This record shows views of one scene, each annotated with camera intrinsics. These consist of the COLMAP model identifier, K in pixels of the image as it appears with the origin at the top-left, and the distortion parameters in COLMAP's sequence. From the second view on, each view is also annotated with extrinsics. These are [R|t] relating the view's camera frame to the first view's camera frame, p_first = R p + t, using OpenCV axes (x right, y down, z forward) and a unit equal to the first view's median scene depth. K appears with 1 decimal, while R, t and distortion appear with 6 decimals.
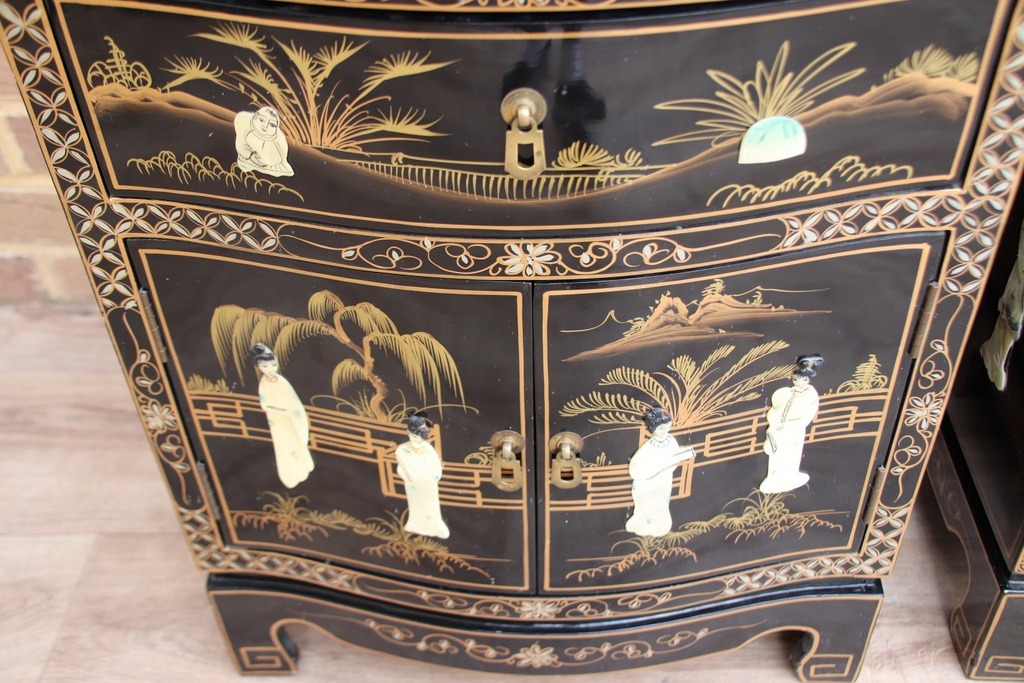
lens RADIAL K [[1124.9, 0, 516.6], [0, 1124.9, 344.5], [0, 0, 1]] dist [-0.055802, 0.303146]
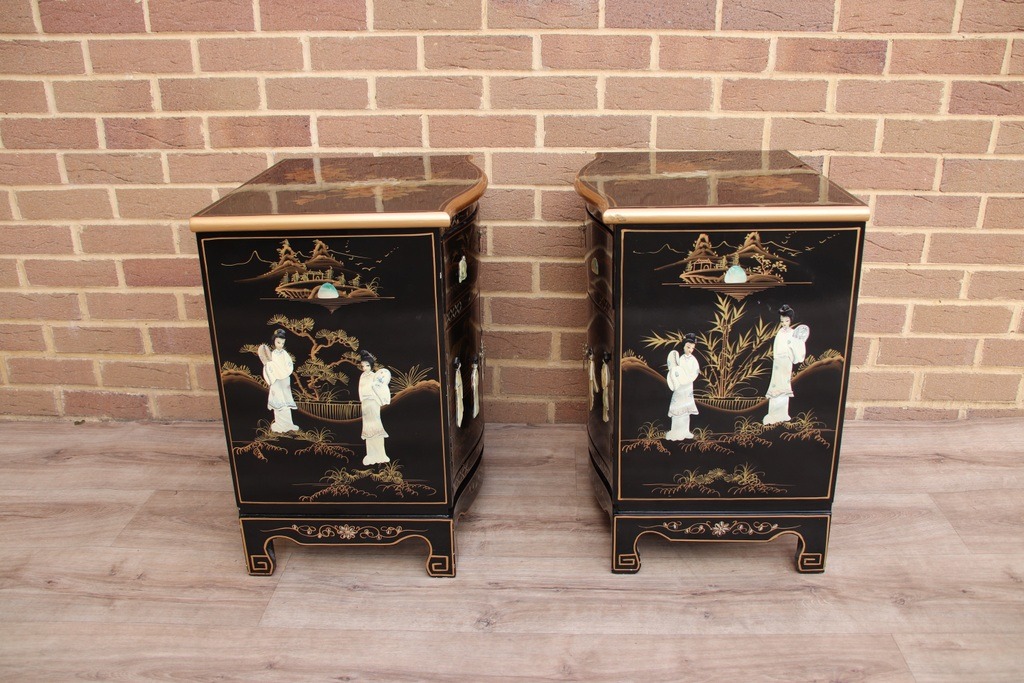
lens RADIAL K [[876.2, 0, 512.5], [0, 876.2, 343.5], [0, 0, 1]] dist [-0.134336, 0.153171]
pose [[0.999773, 0.013020, -0.016849, 0.574503], [-0.018231, 0.932206, -0.361469, 0.779063], [0.011001, 0.361694, 0.932232, -1.104009]]
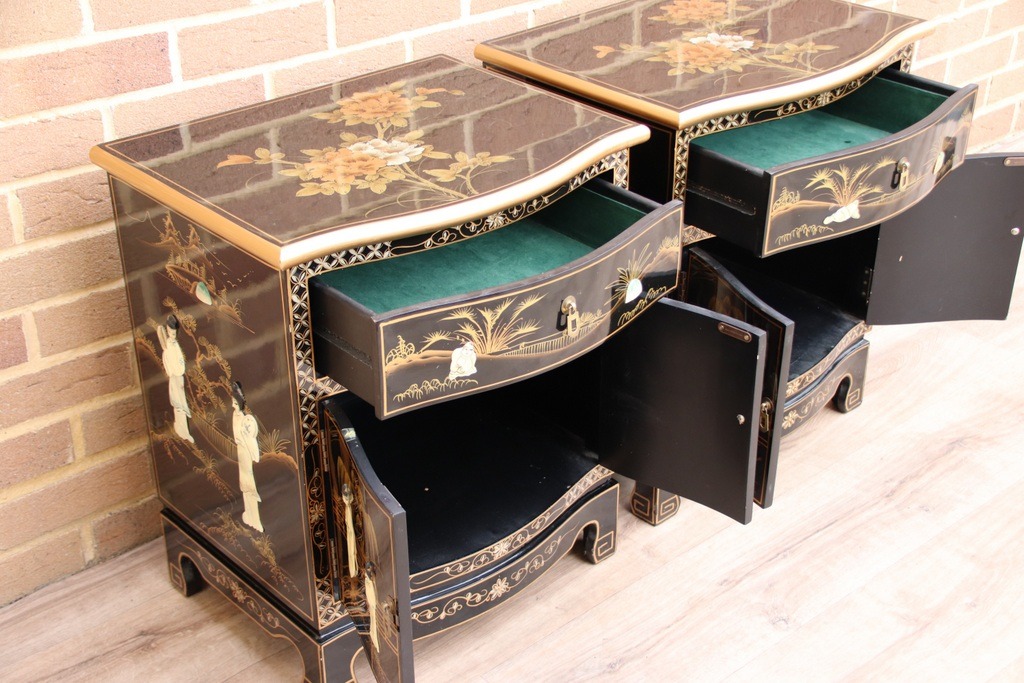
lens RADIAL K [[1454.5, 0, 510.3], [0, 1454.5, 345.3], [0, 0, 1]] dist [0.119770, 0.512965]
pose [[0.727693, -0.312835, 0.610408, -1.510221], [0.449967, 0.889400, -0.080606, 0.162185], [-0.517680, 0.333320, 0.787975, -1.127448]]
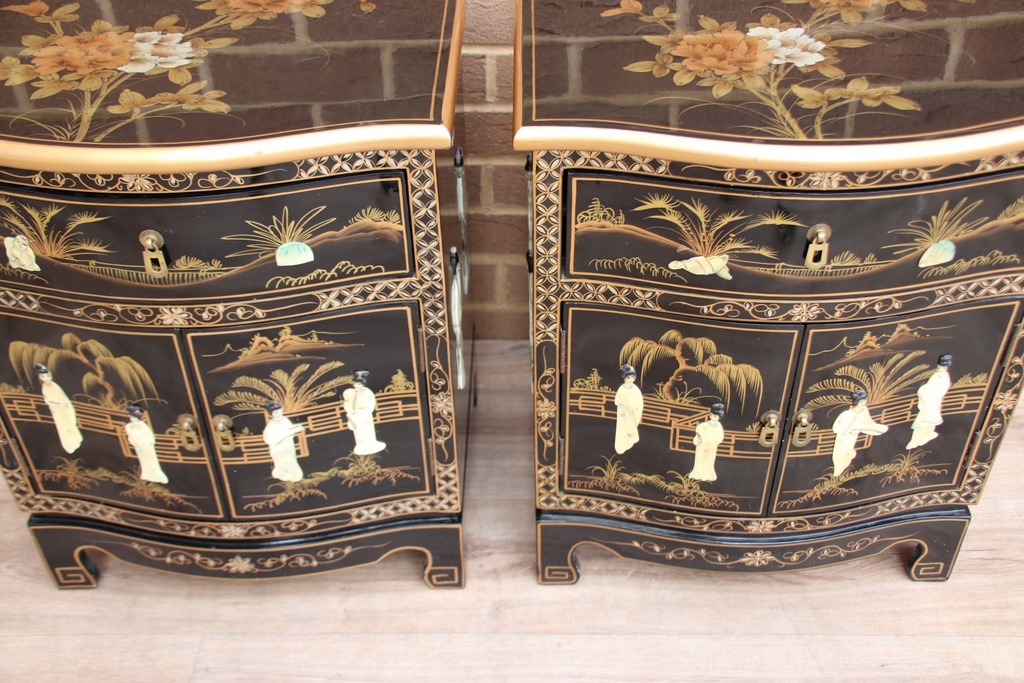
lens RADIAL K [[1118.2, 0, 519.6], [0, 1118.2, 342.6], [0, 0, 1]] dist [-0.041924, 0.313754]
pose [[0.999706, -0.000022, 0.024245, 0.451980], [0.000852, 0.999415, -0.034198, 0.025759], [-0.024230, 0.034209, 0.999121, -0.709759]]
